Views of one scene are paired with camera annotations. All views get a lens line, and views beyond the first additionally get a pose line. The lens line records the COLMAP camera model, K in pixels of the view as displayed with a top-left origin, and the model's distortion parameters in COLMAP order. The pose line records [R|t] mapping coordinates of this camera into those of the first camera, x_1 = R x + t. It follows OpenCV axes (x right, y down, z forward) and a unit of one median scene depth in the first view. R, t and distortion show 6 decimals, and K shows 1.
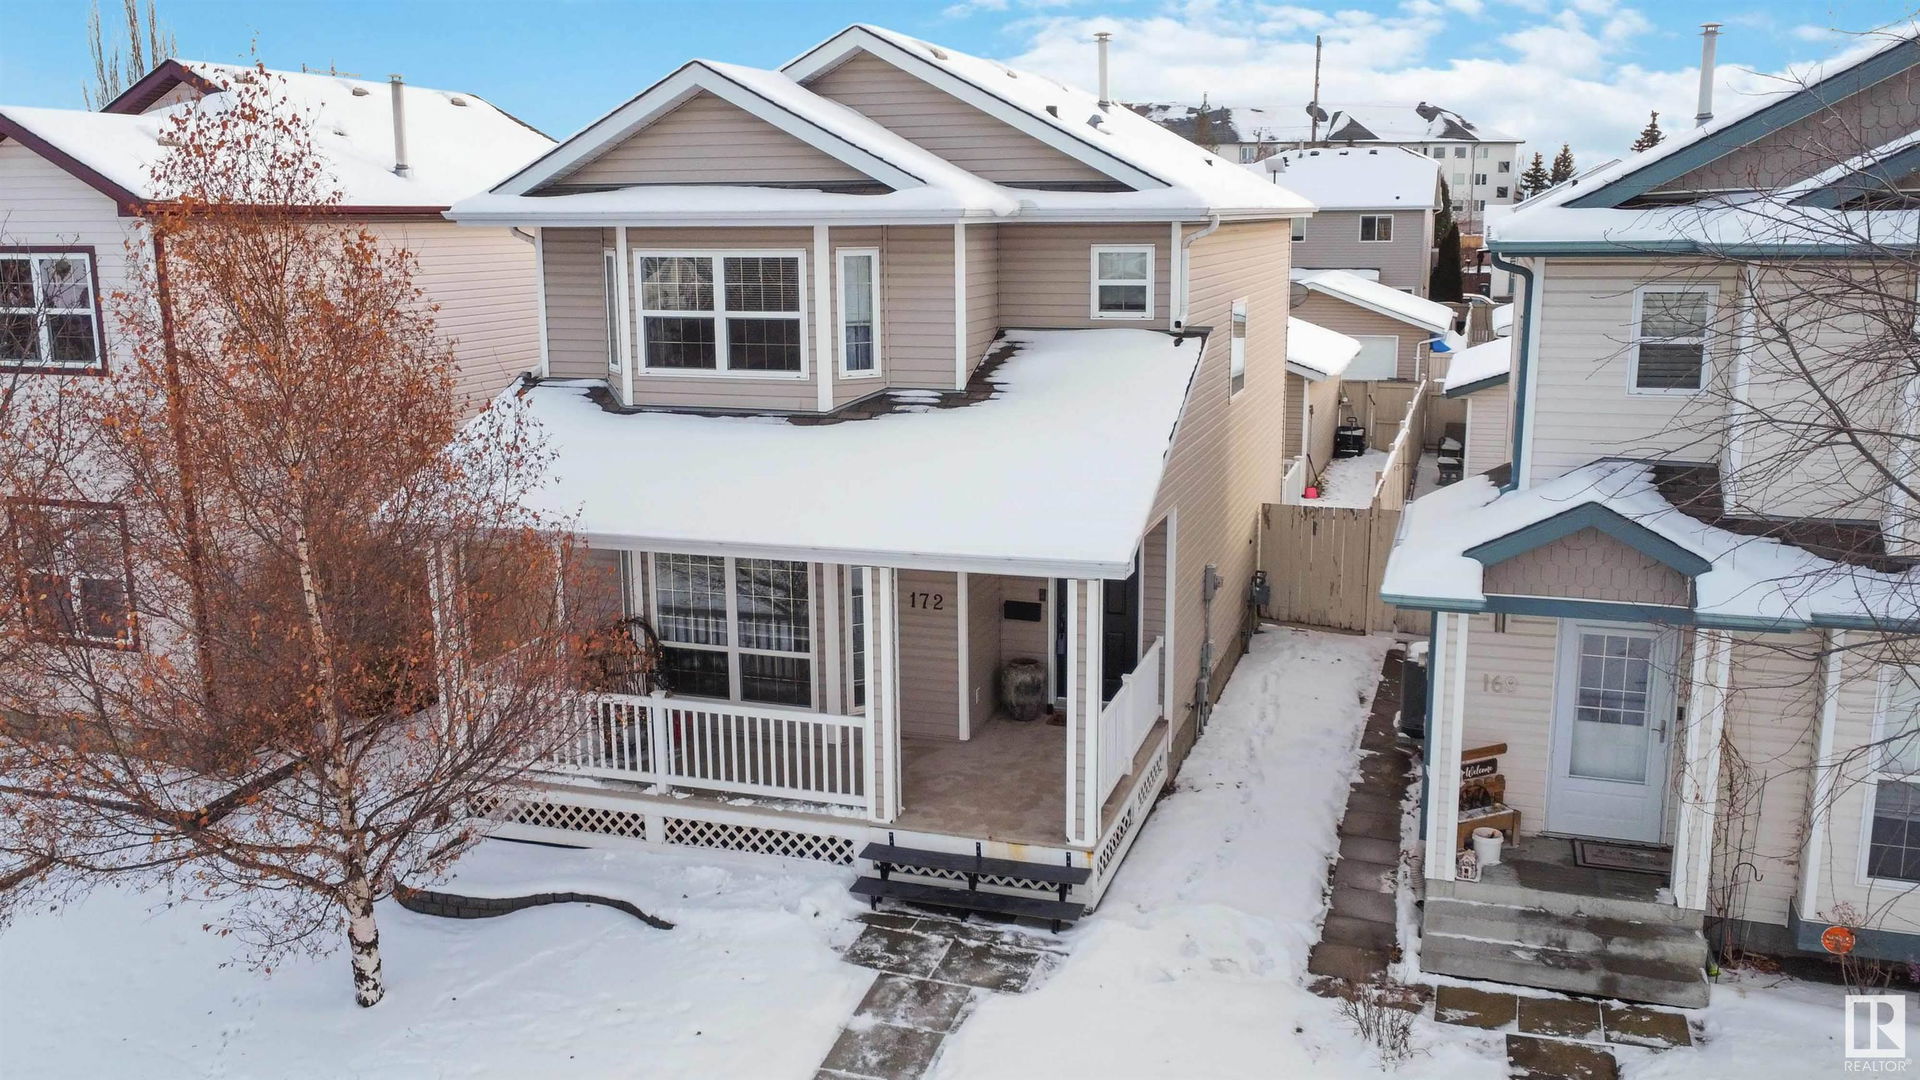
lens RADIAL K [[1555.5, 0, 960.0], [0, 1555.5, 540.0], [0, 0, 1]] dist [0.005259, 0.003763]
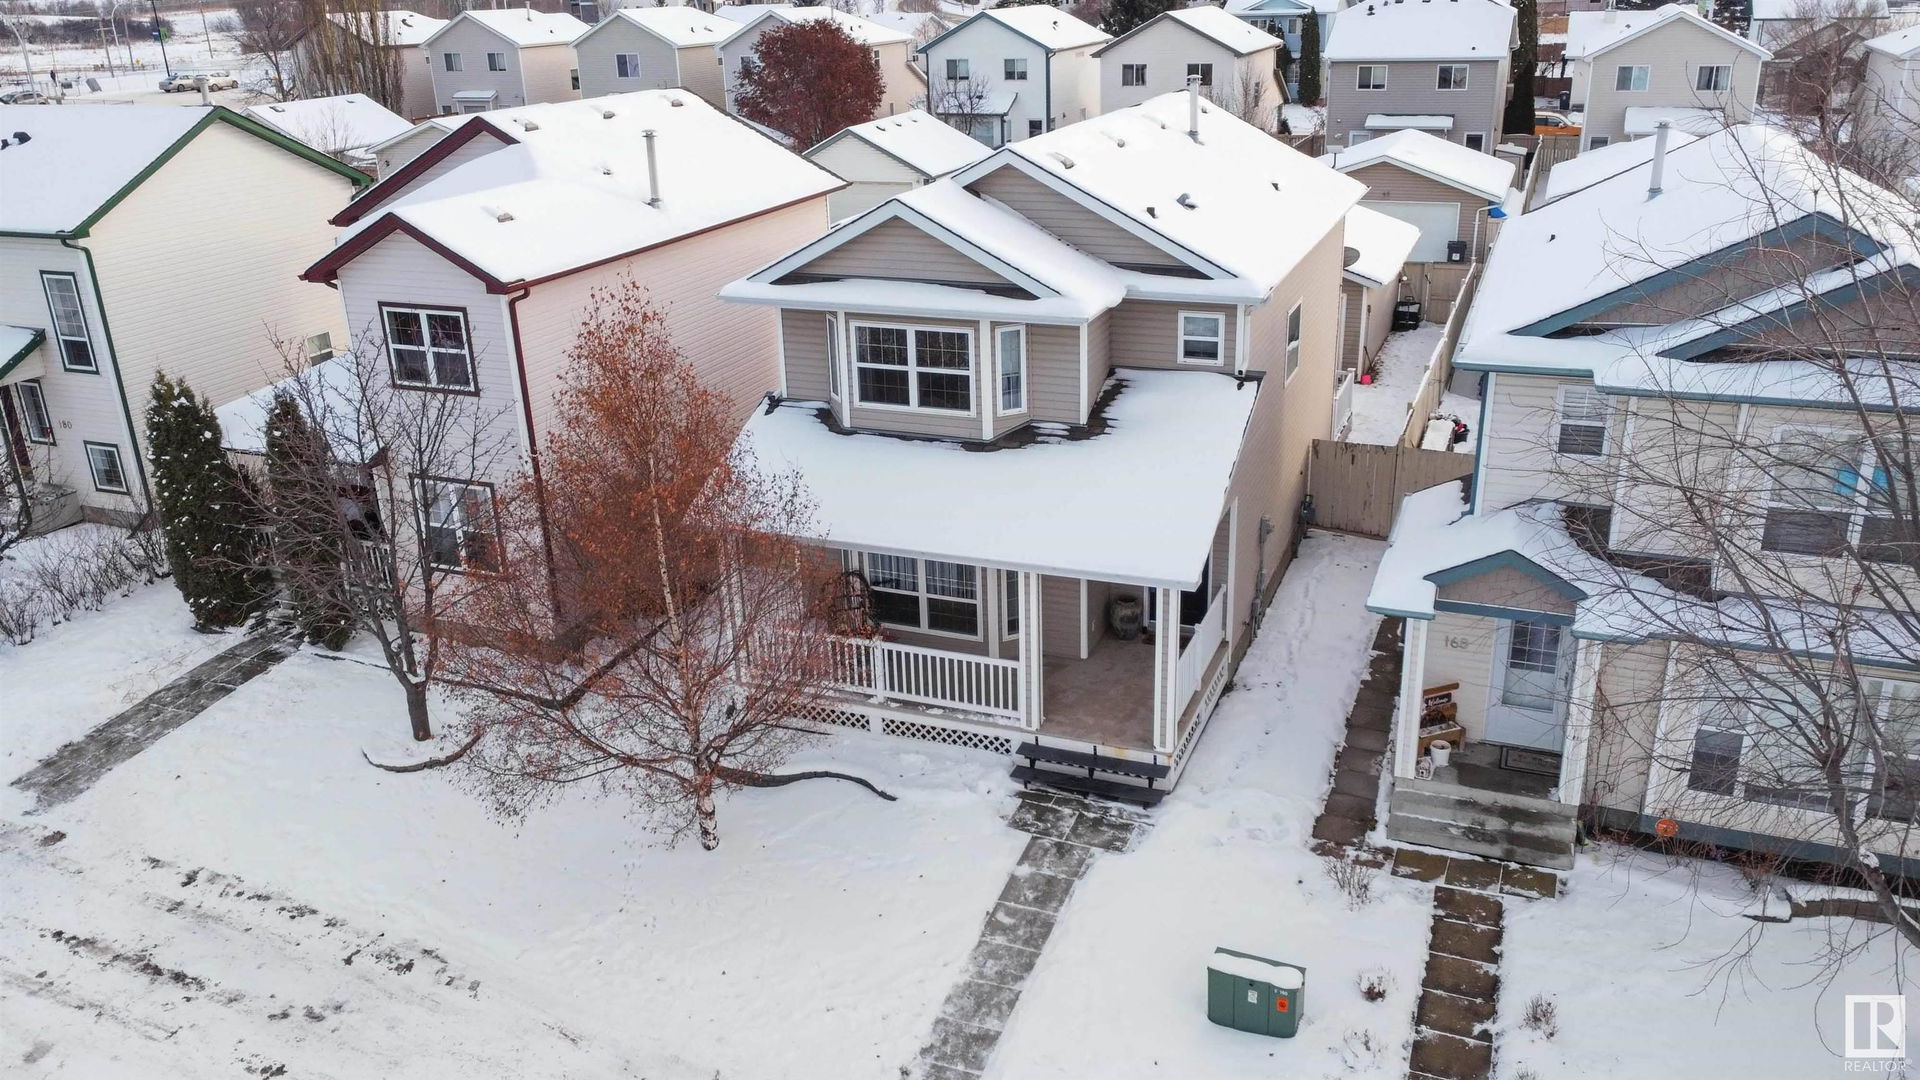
lens RADIAL K [[1443.7, 0, 960.0], [0, 1443.7, 540.0], [0, 0, 1]] dist [0.007724, 0.004445]
pose [[0.997427, 0.002769, -0.071638, -0.017940], [0.009397, 0.985583, 0.168931, -0.226129], [0.071073, -0.169170, 0.983021, -0.330127]]
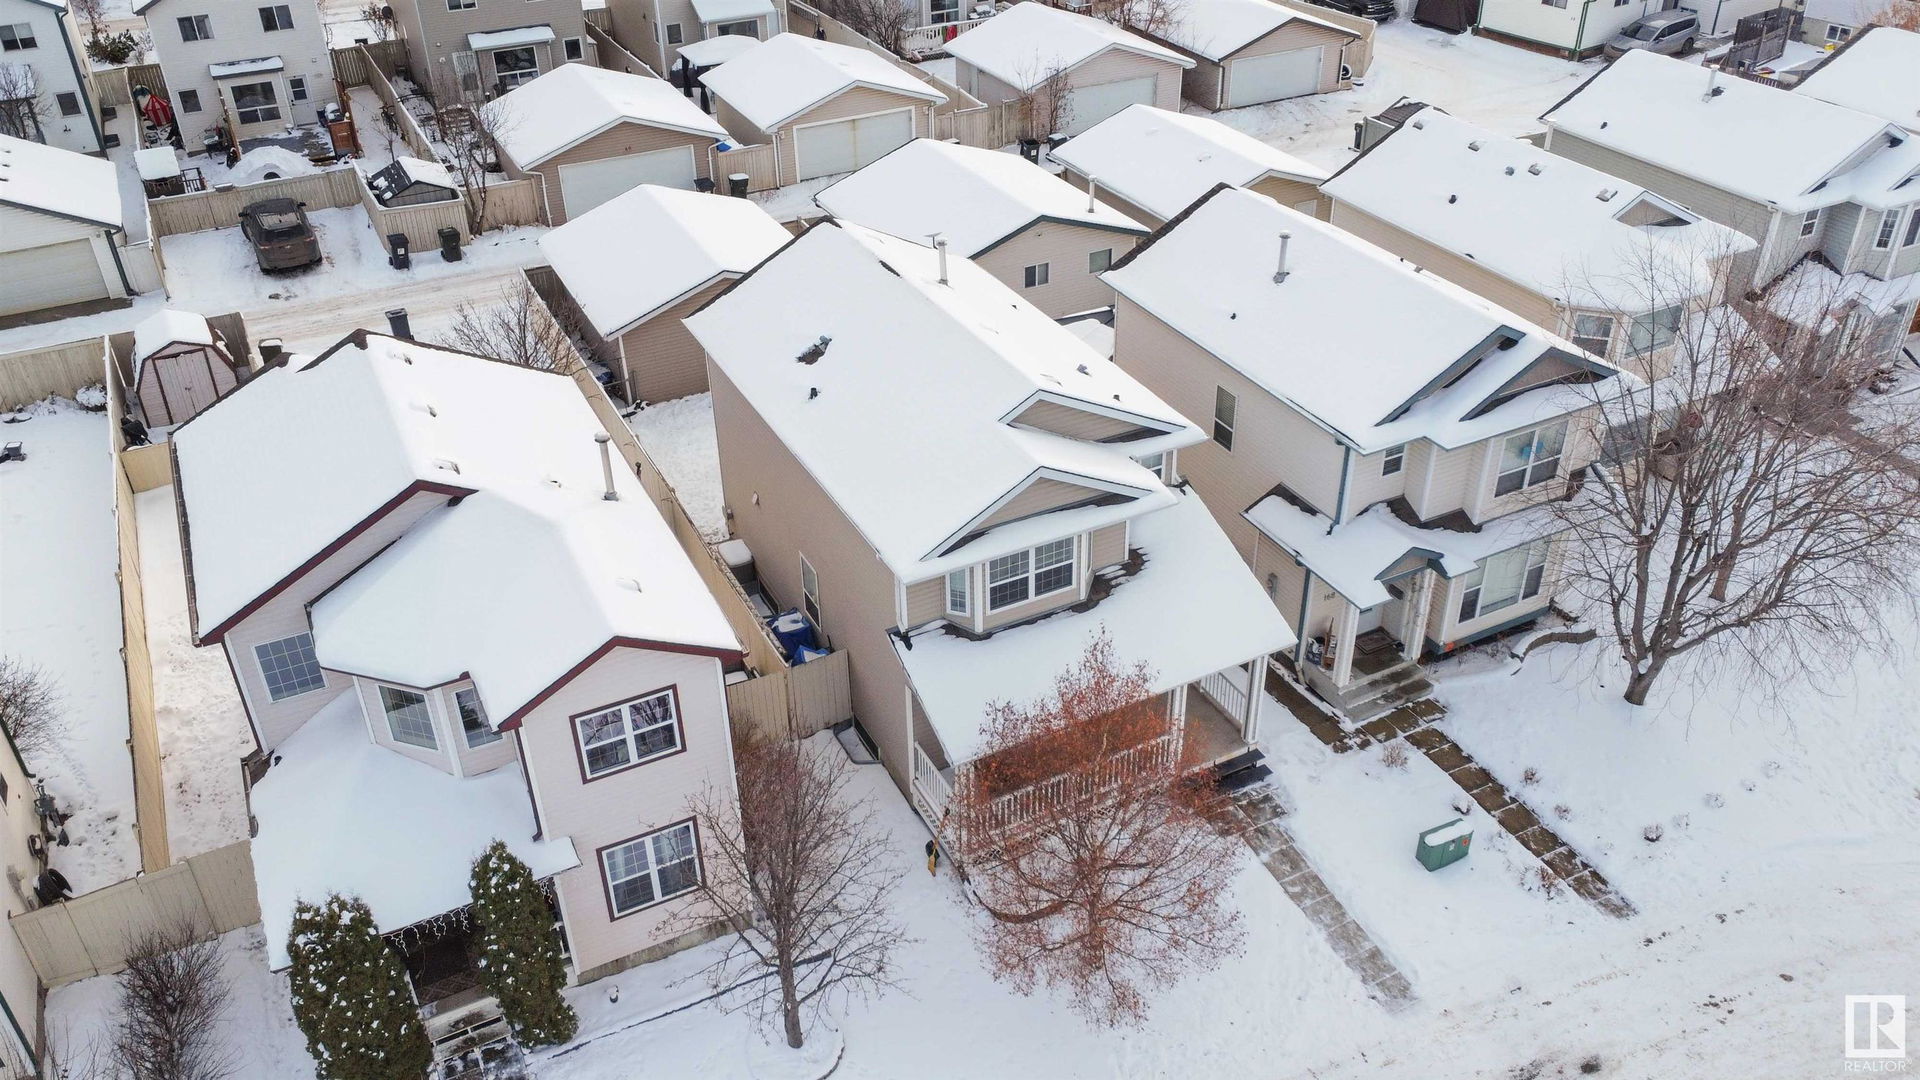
lens RADIAL K [[1492.6, 0, 960.0], [0, 1492.6, 540.0], [0, 0, 1]] dist [0.002366, 0.000018]
pose [[0.700940, -0.392574, 0.595457, -1.321418], [0.158030, 0.899619, 0.407078, -0.965111], [-0.695492, -0.191237, 0.692617, -0.159767]]
